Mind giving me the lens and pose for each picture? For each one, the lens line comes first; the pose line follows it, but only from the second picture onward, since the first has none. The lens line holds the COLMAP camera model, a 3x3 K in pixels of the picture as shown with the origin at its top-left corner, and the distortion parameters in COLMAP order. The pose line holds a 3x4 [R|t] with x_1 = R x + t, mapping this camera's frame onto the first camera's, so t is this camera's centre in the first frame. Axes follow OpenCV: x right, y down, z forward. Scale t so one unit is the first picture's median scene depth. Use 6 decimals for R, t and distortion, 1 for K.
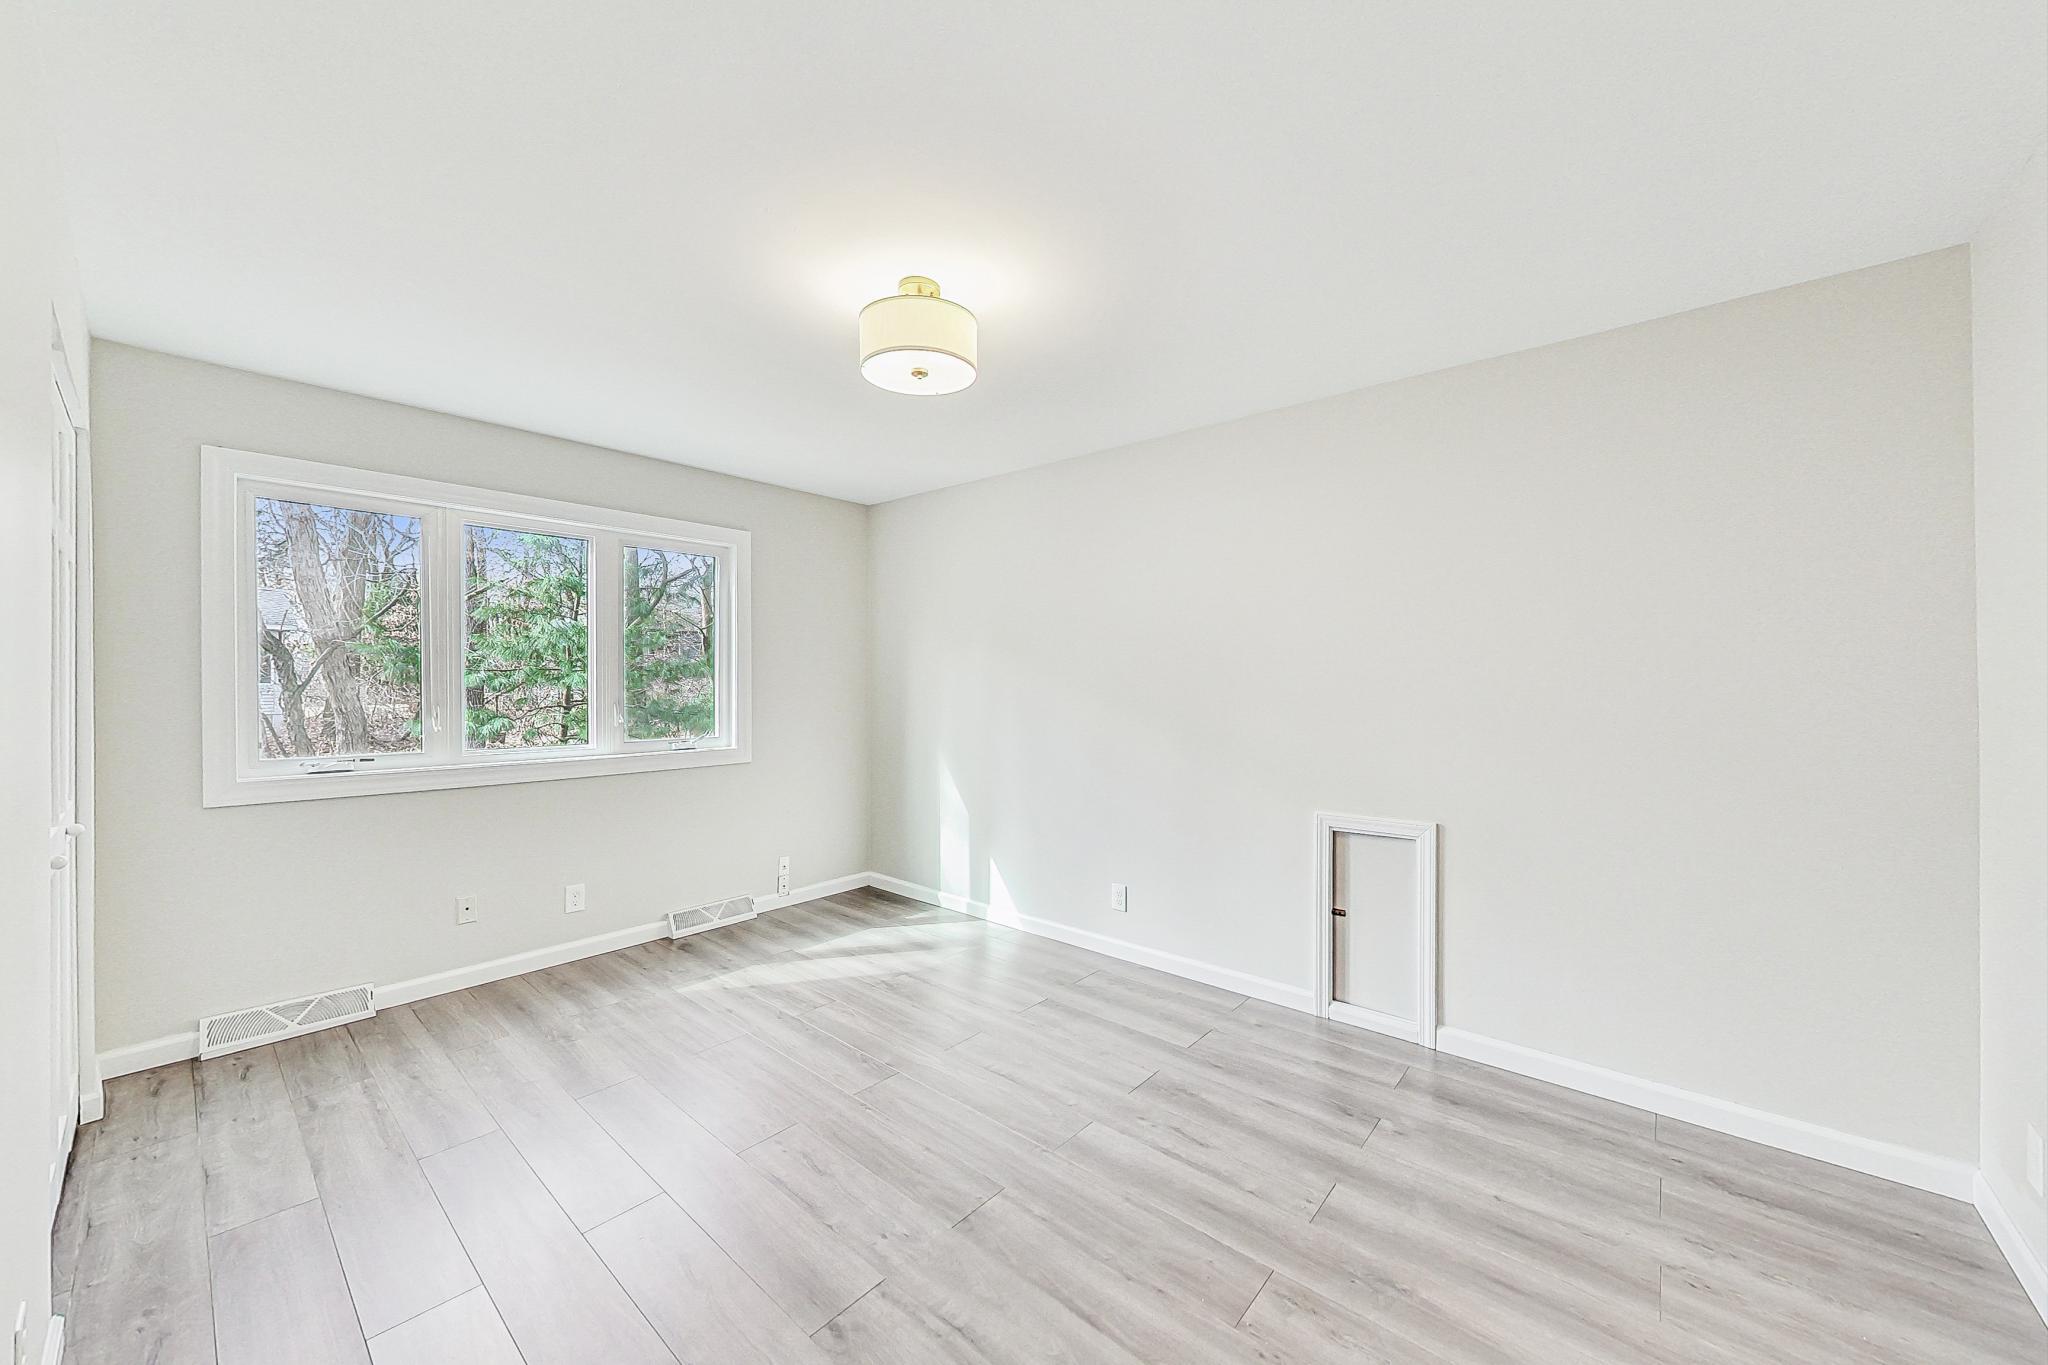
lens RADIAL K [[747.2, 0, 1016.8], [0, 747.2, 683.6], [0, 0, 1]] dist [-0.000526, 0.000027]
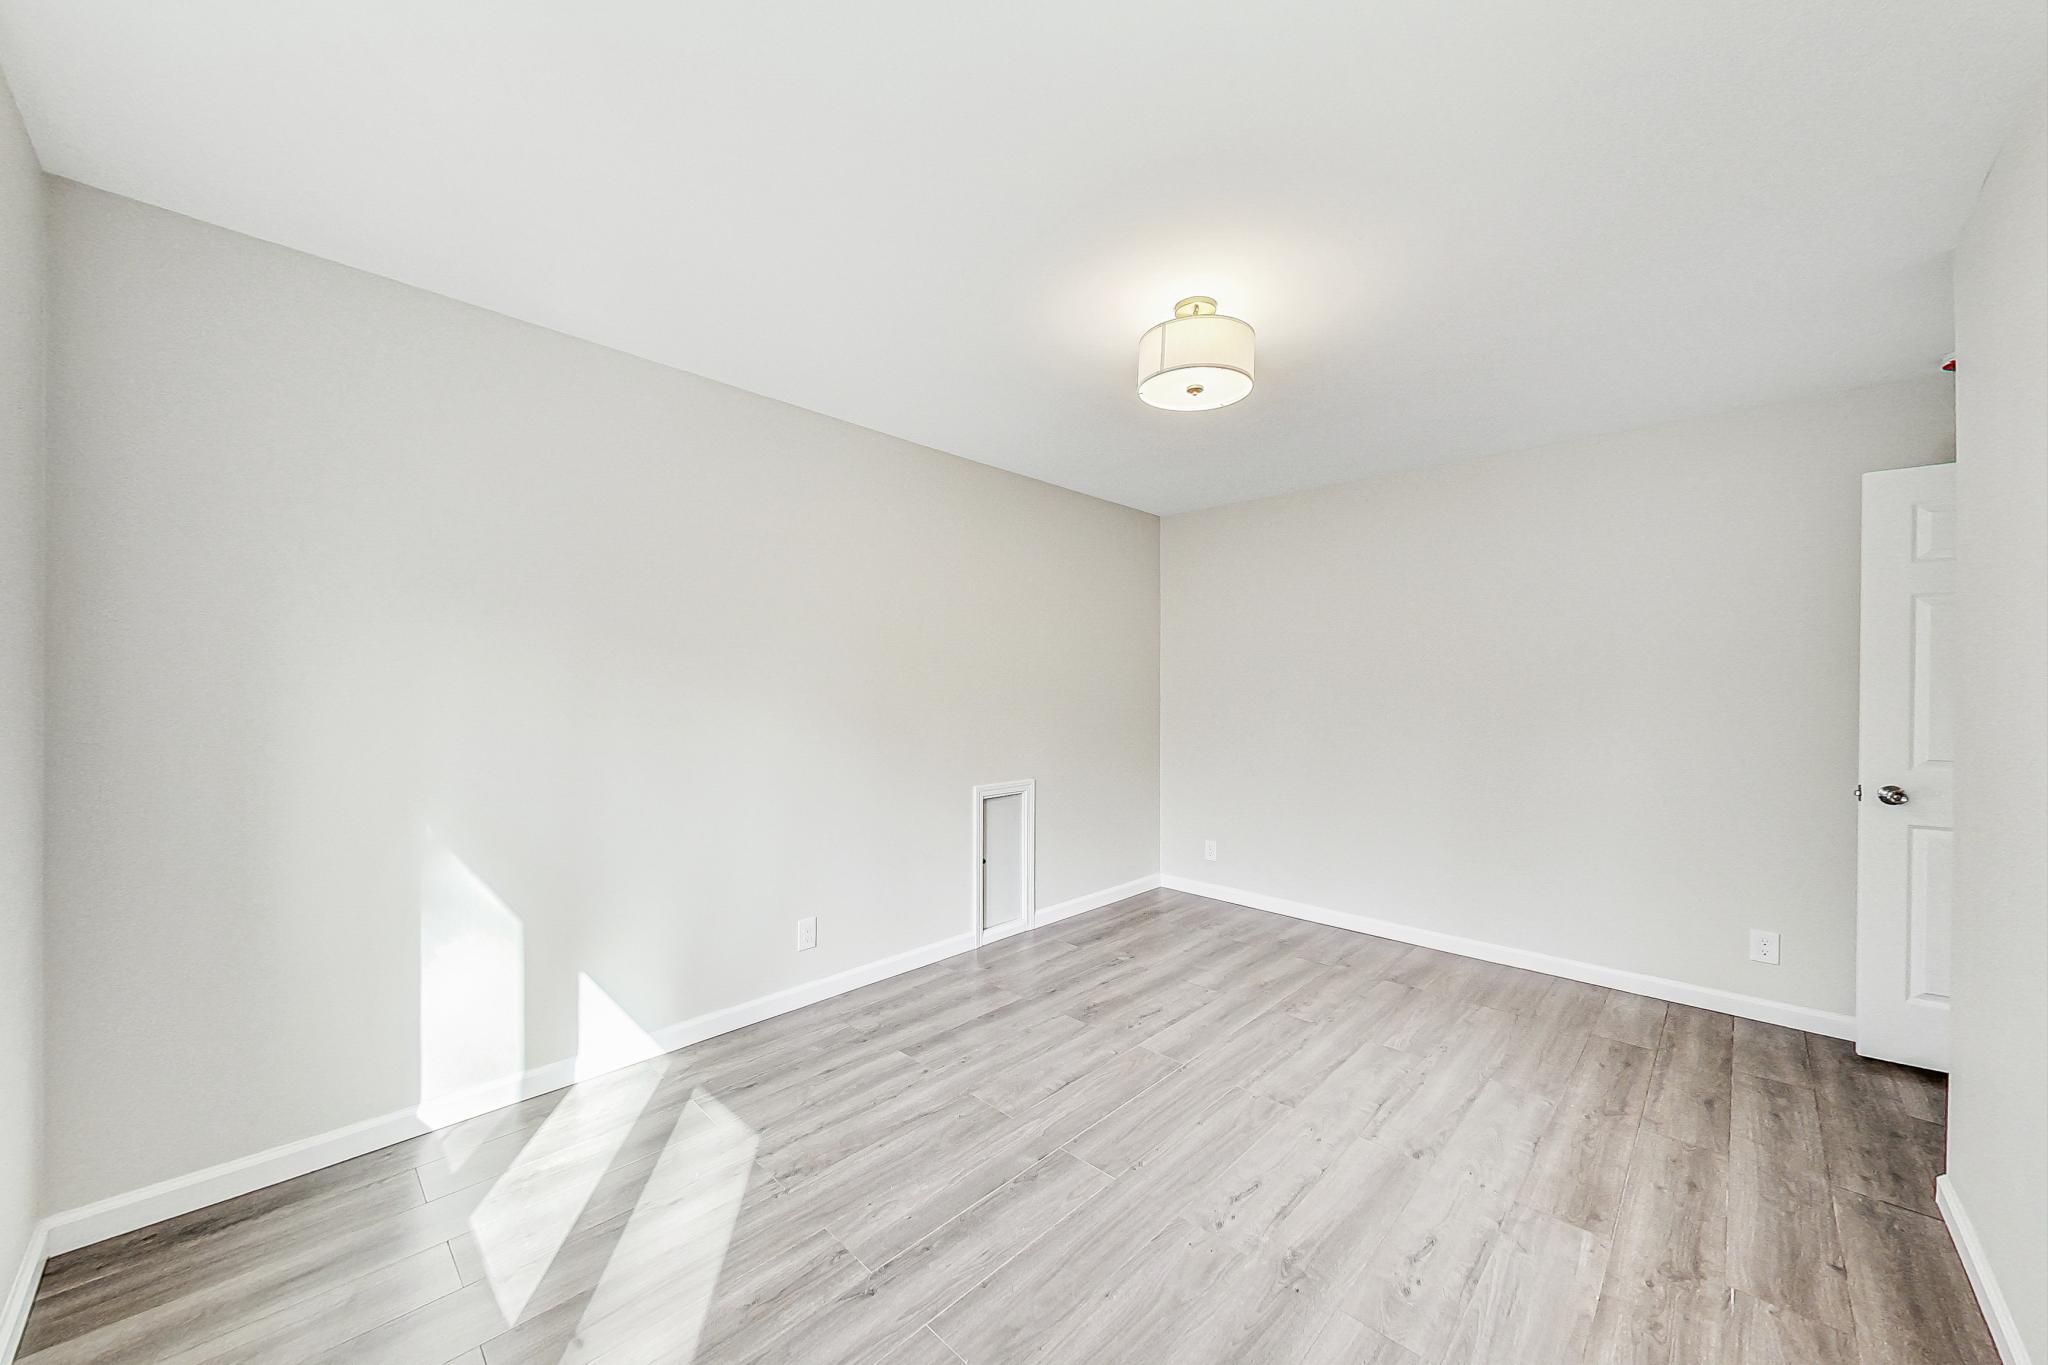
lens RADIAL K [[747.2, 0, 1016.8], [0, 747.2, 686.5], [0, 0, 1]] dist [-0.000526, 0.000027]
pose [[0.057267, -0.000524, 0.998359, -0.908993], [-0.002623, 0.999996, 0.000675, -0.001090], [-0.998355, -0.002657, 0.057265, 0.909678]]
